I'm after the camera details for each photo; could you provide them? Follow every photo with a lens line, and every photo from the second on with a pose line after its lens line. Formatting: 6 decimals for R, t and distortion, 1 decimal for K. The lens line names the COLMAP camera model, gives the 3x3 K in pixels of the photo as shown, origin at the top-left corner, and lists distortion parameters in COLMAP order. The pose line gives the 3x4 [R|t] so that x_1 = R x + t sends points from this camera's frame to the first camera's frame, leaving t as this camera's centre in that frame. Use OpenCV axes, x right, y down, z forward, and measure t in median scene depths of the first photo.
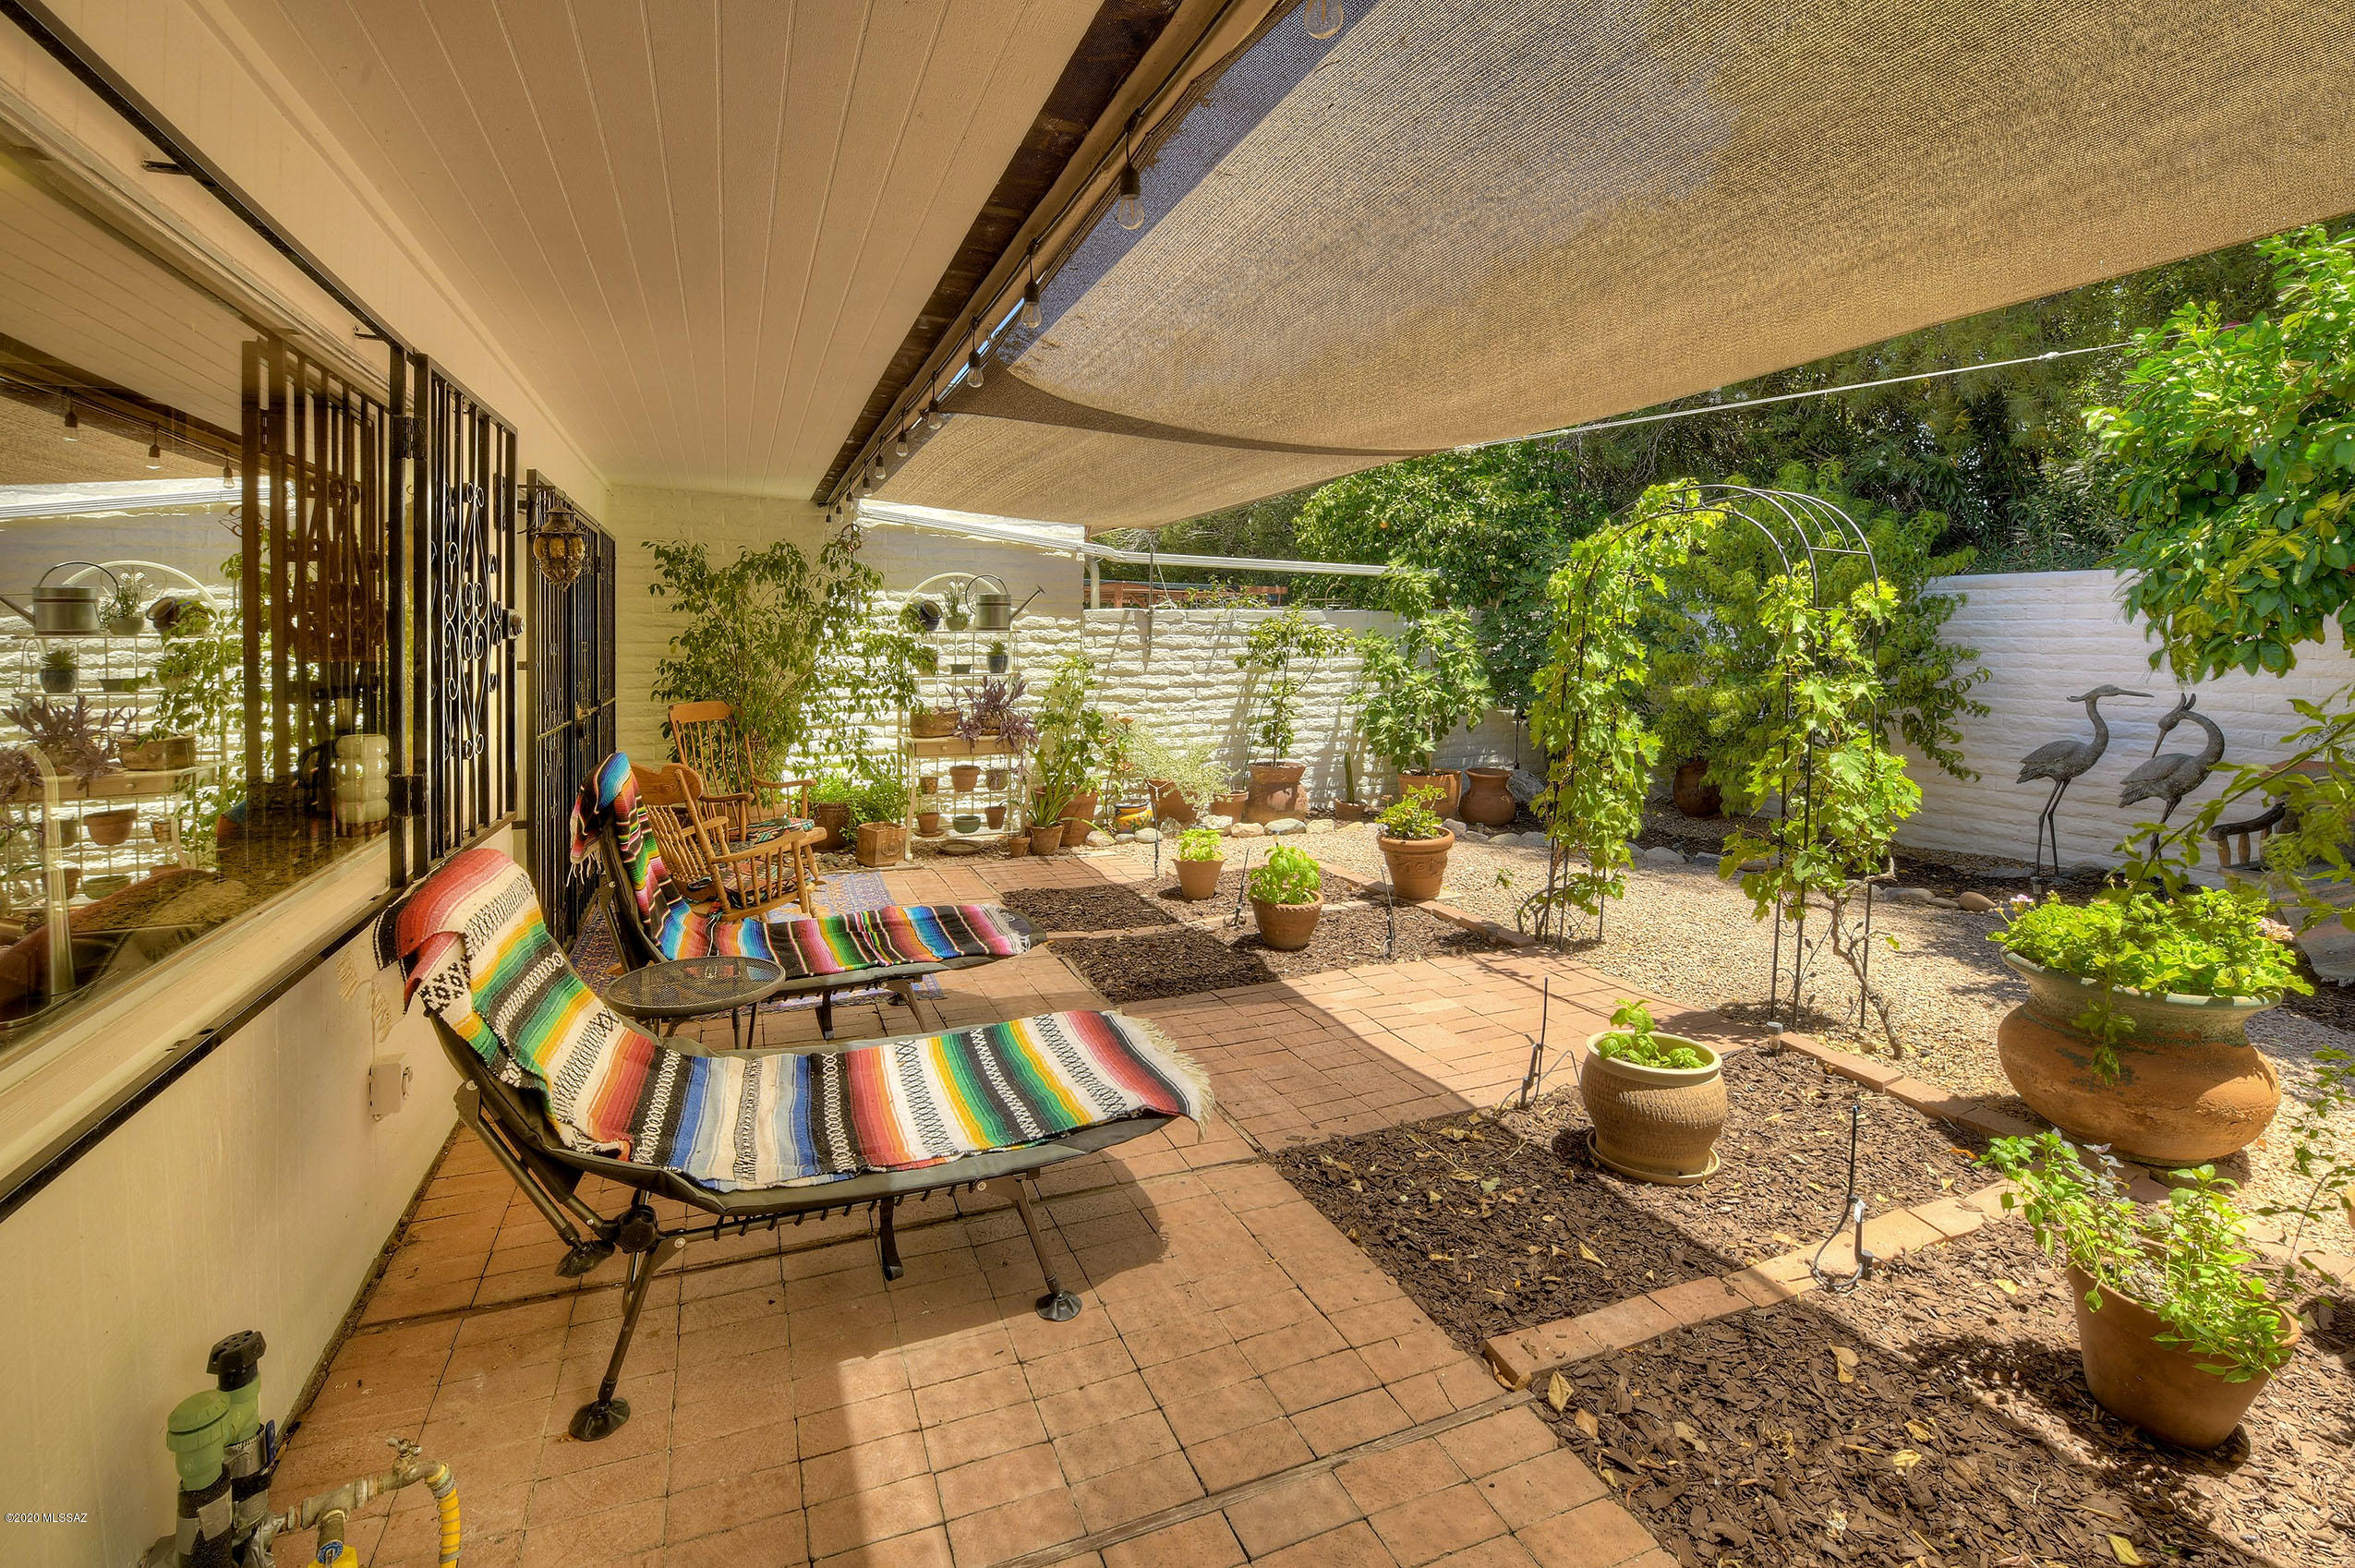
lens RADIAL K [[1028.7, 0, 1122.5], [0, 1028.7, 727.0], [0, 0, 1]] dist [-0.001614, -0.006003]
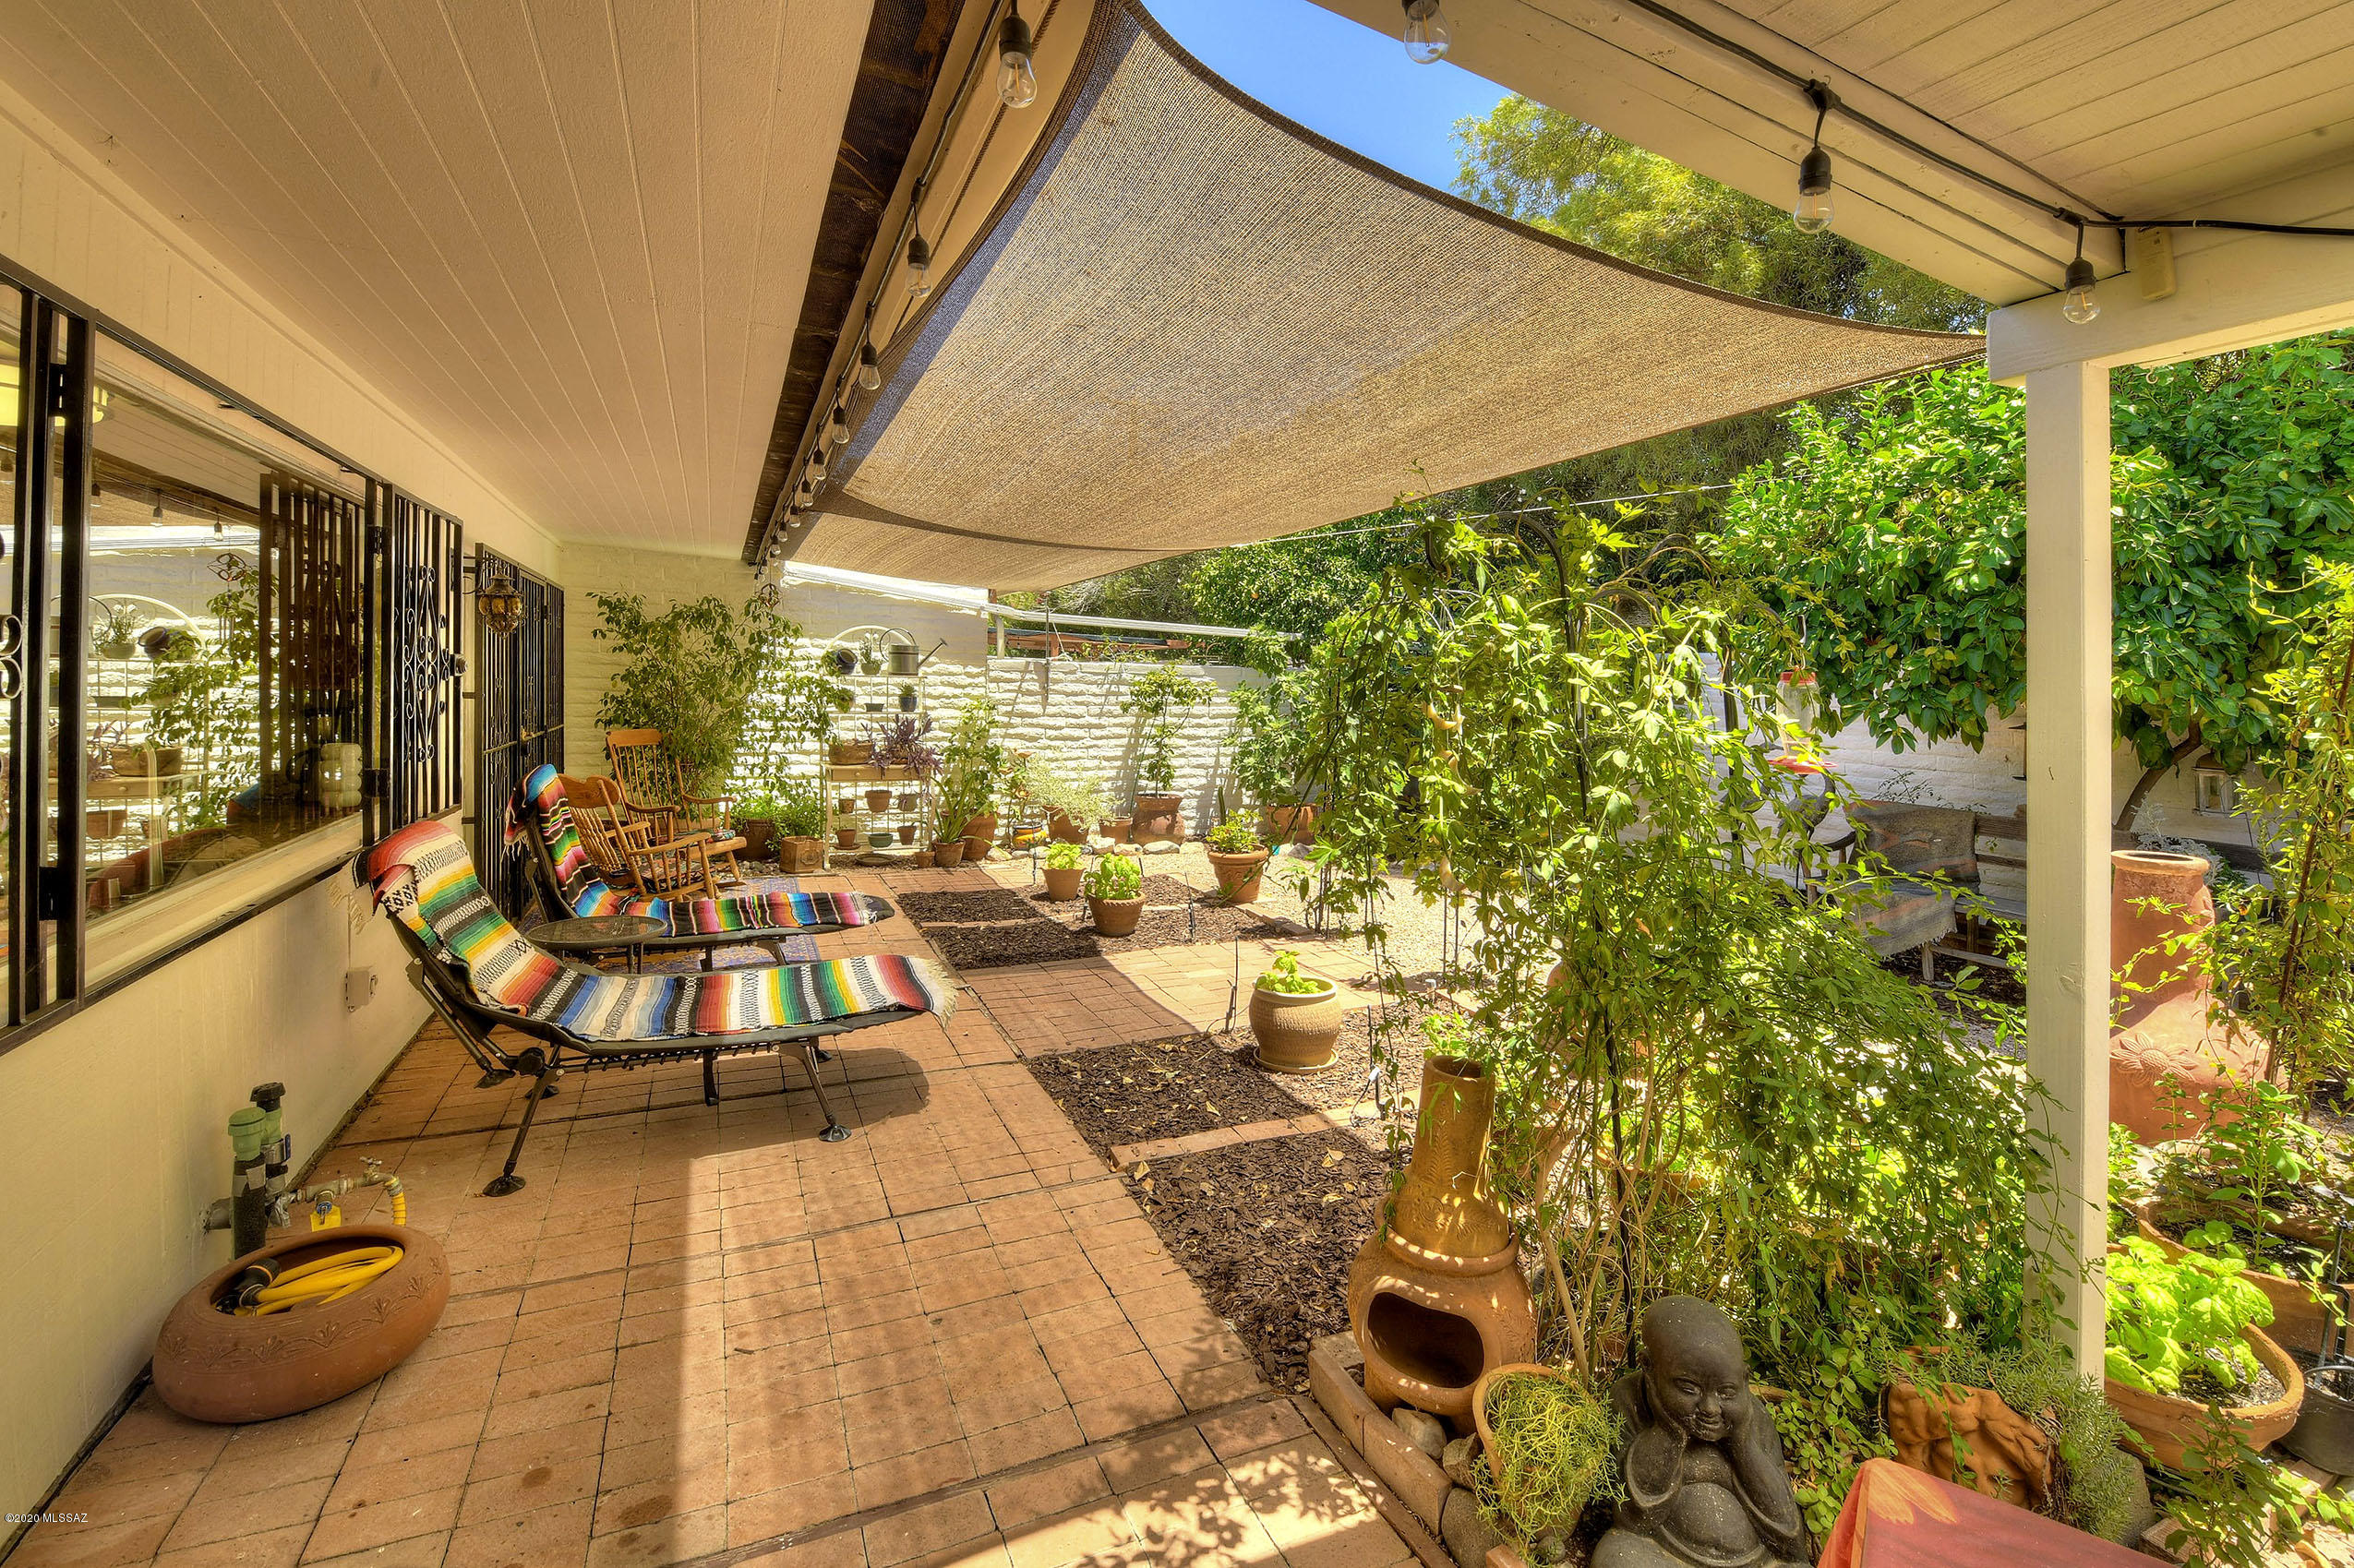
lens RADIAL K [[997.4, 0, 1199.4], [0, 997.4, 788.5], [0, 0, 1]] dist [0.000414, -0.006996]
pose [[0.996202, 0.019692, 0.084819, 0.150957], [-0.021293, 0.999611, 0.018022, 0.010037], [-0.084431, -0.019760, 0.996233, -0.218778]]
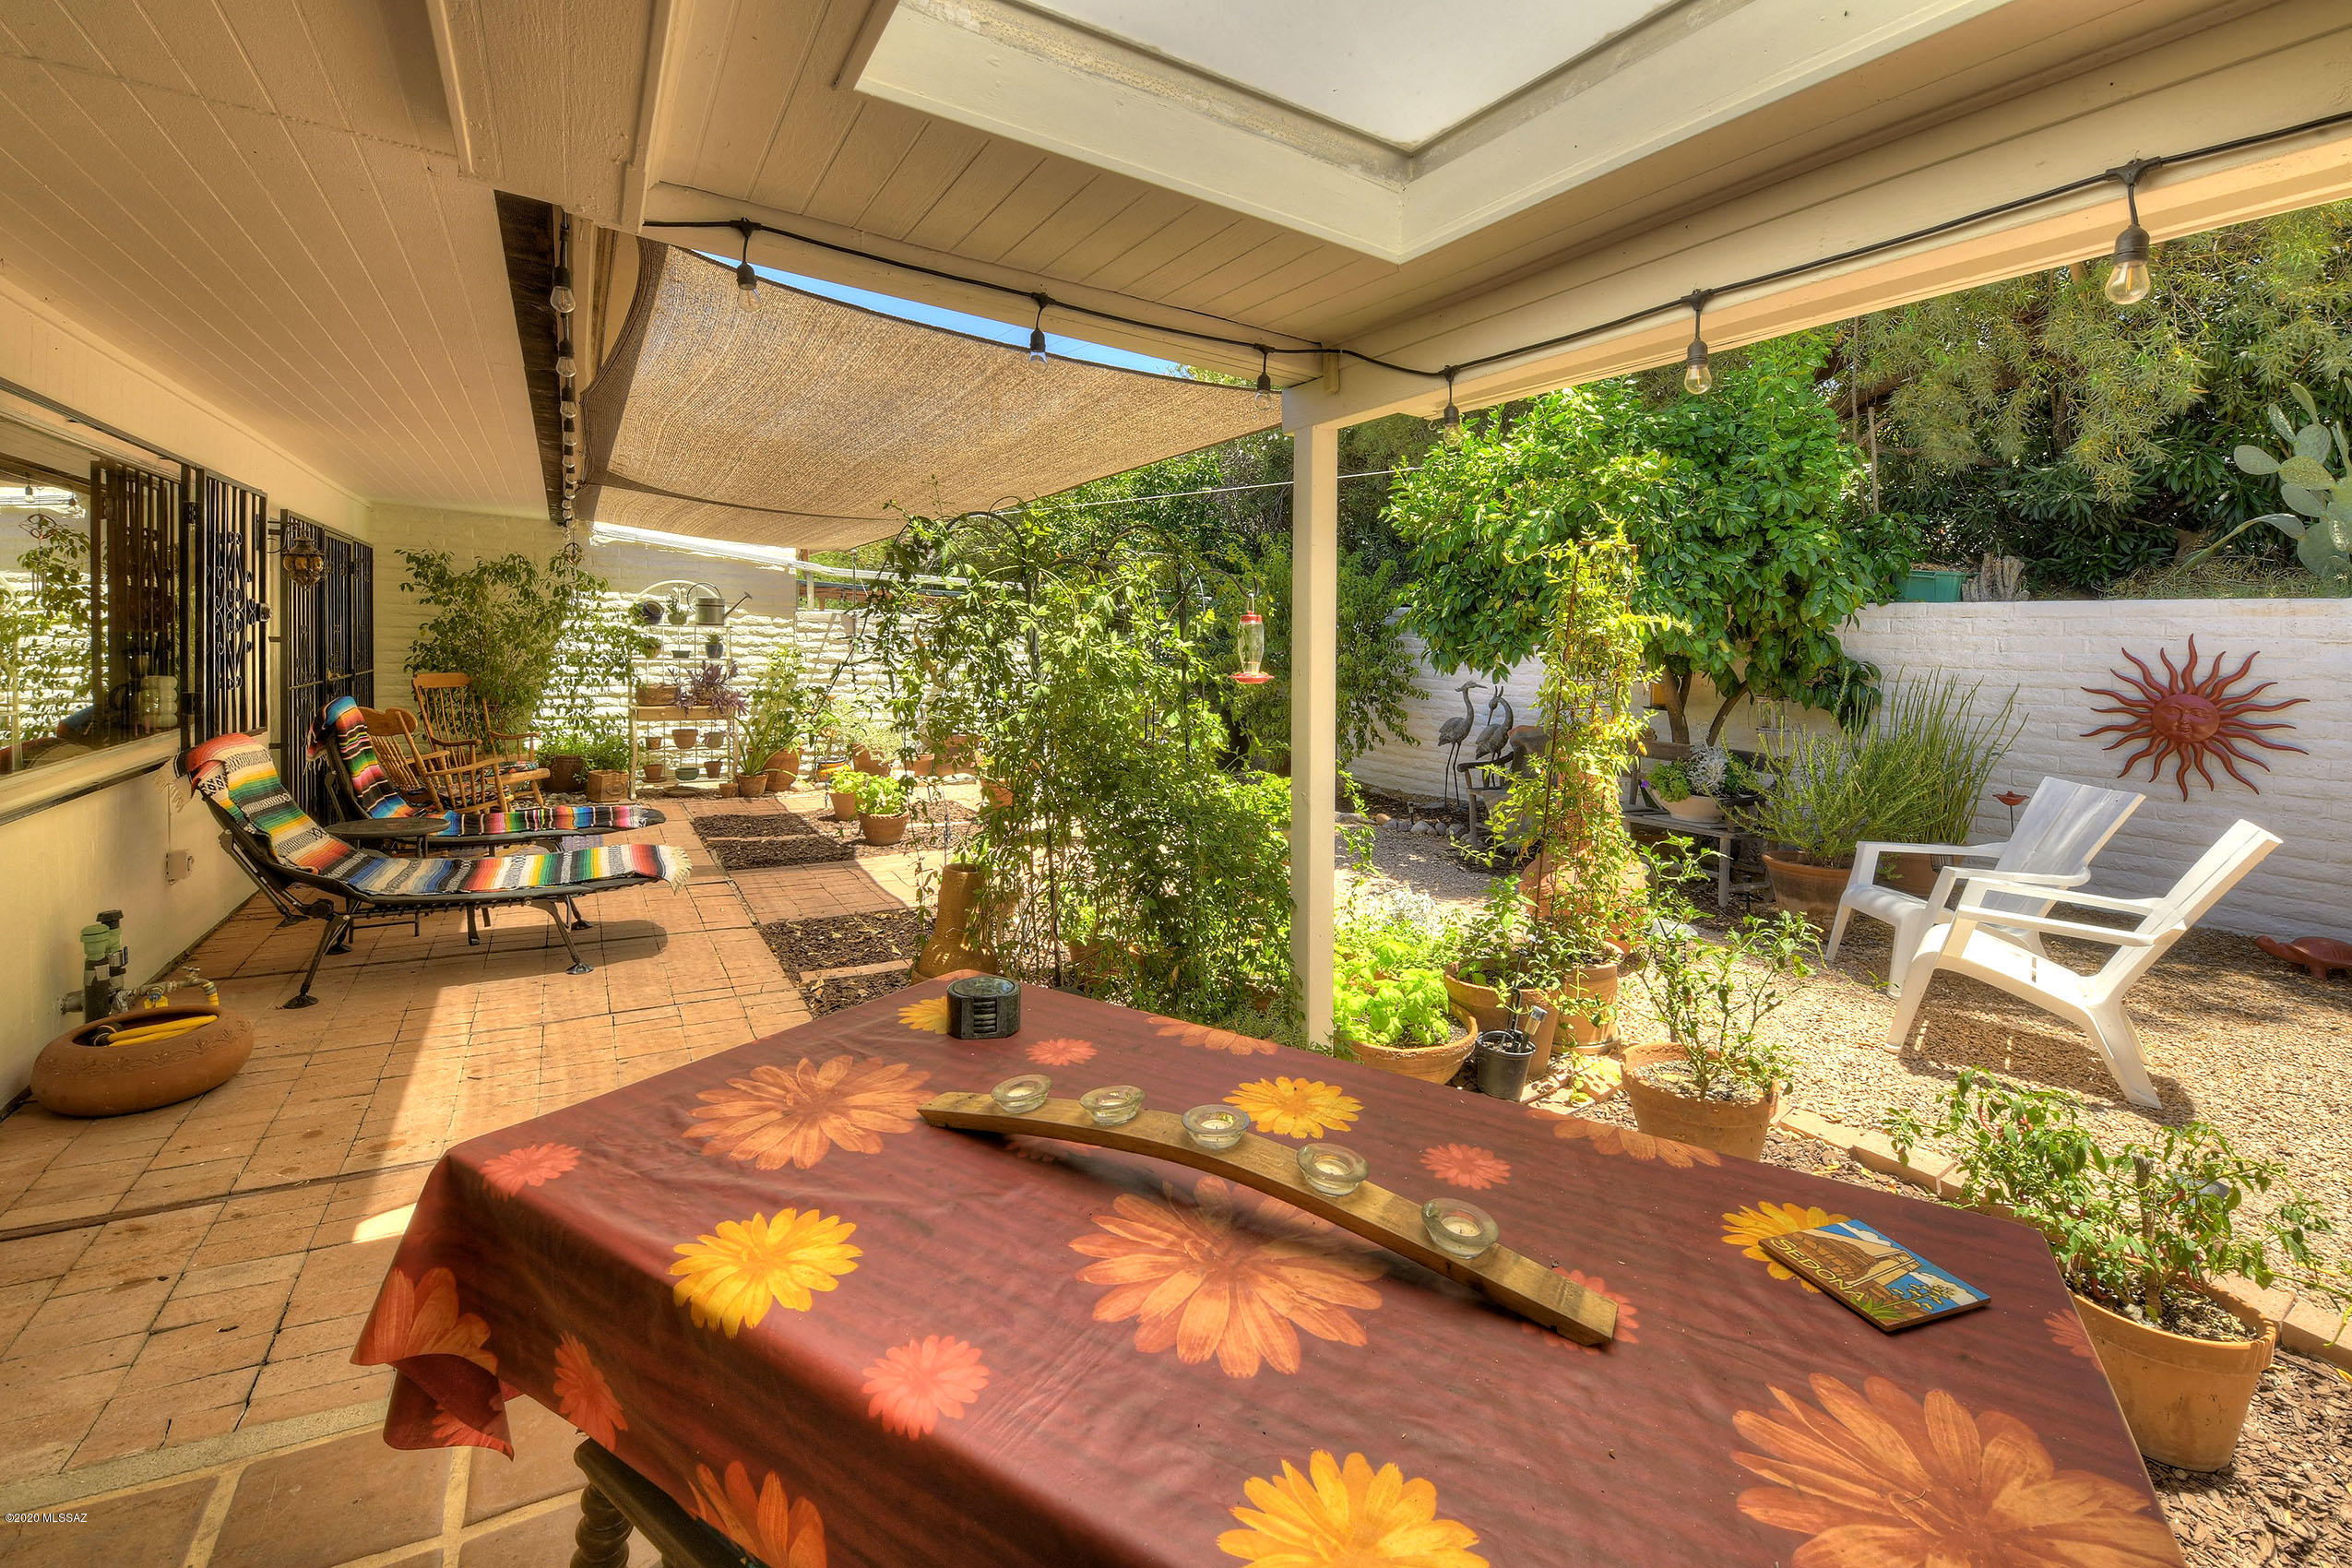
lens RADIAL K [[1011.5, 0, 1232.4], [0, 1011.5, 739.5], [0, 0, 1]] dist [-0.013828, -0.000374]
pose [[0.978710, 0.006755, 0.205135, 0.336691], [-0.008821, 0.999919, 0.009159, 0.042458], [-0.205057, -0.010773, 0.978691, -0.497941]]
